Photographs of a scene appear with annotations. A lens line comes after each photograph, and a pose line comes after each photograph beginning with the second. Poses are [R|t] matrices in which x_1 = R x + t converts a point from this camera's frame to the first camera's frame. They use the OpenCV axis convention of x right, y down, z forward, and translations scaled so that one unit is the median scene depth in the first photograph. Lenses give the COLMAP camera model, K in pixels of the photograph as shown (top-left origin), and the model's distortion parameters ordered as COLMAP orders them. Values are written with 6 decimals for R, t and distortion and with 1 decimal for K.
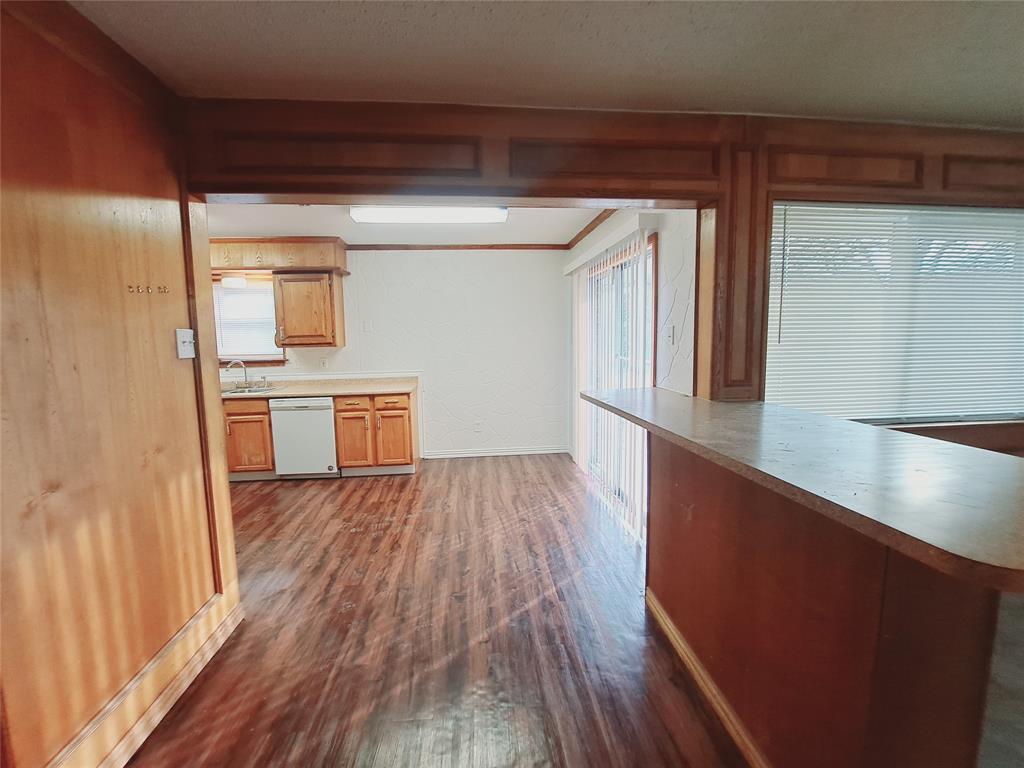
lens RADIAL K [[407.2, 0, 502.2], [0, 407.2, 378.1], [0, 0, 1]] dist [-0.019368, -0.000535]
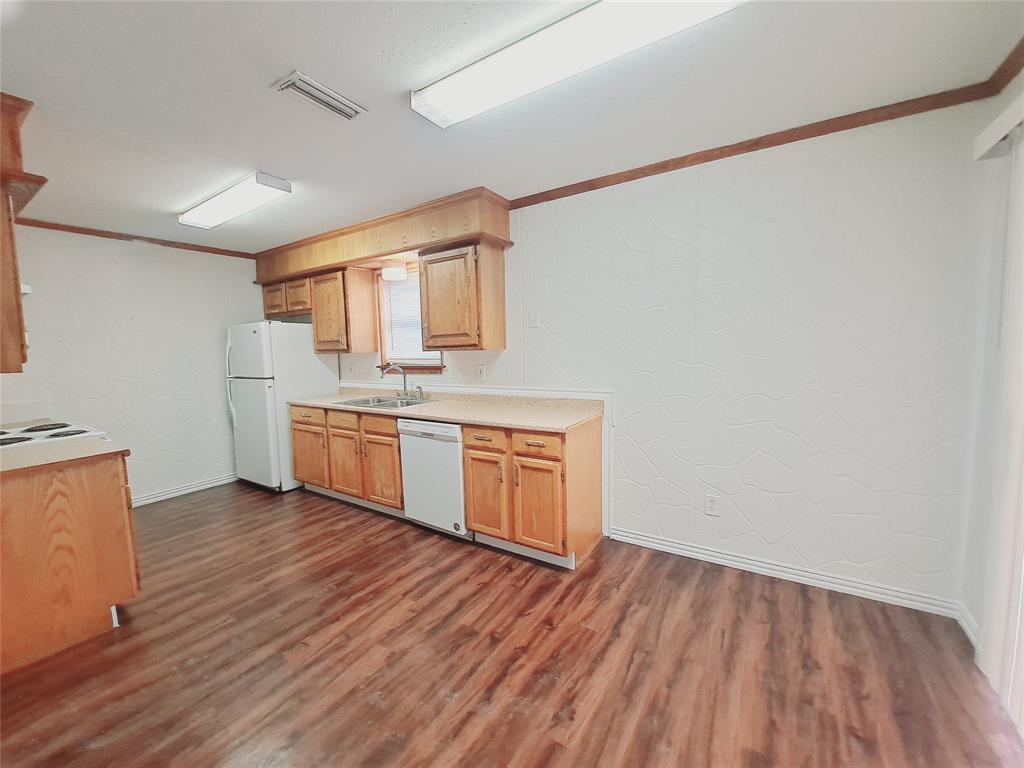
lens RADIAL K [[407.2, 0, 502.2], [0, 407.2, 378.1], [0, 0, 1]] dist [-0.019368, -0.000535]
pose [[0.781247, 0.047277, -0.622429, 0.052731], [-0.048353, 0.998715, 0.015167, -0.044159], [0.622347, 0.018247, 0.782529, 0.504554]]
